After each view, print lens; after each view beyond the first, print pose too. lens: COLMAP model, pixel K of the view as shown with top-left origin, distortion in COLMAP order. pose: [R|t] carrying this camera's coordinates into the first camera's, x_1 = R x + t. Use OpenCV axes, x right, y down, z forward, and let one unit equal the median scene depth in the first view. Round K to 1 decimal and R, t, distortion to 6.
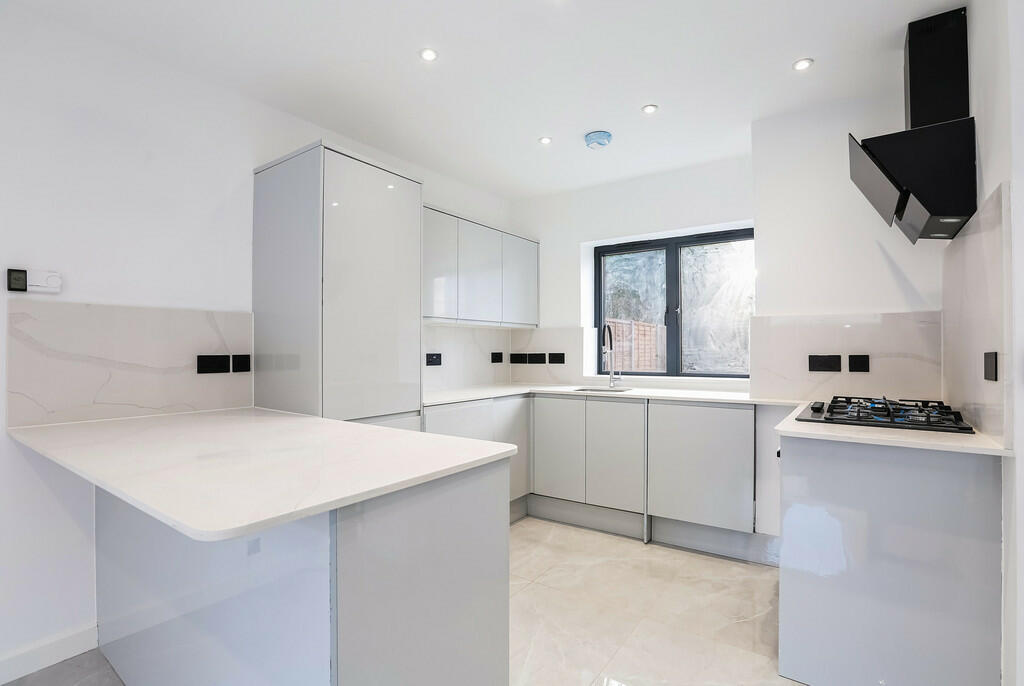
lens RADIAL K [[476.5, 0, 512.0], [0, 476.5, 343.0], [0, 0, 1]] dist [0.000817, -0.000072]
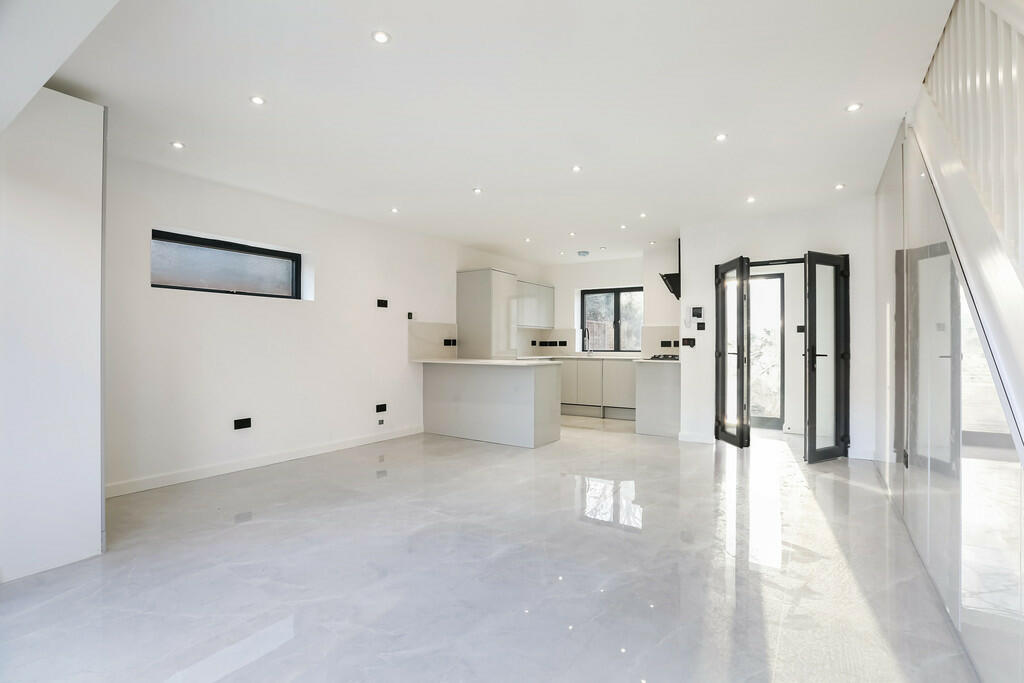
lens RADIAL K [[476.5, 0, 512.0], [0, 476.5, 341.5], [0, 0, 1]] dist [0.000817, -0.000072]
pose [[0.999208, 0.005606, 0.039405, -0.218128], [-0.005878, 0.999960, 0.006790, 0.010248], [-0.039365, -0.007016, 0.999200, -1.117372]]
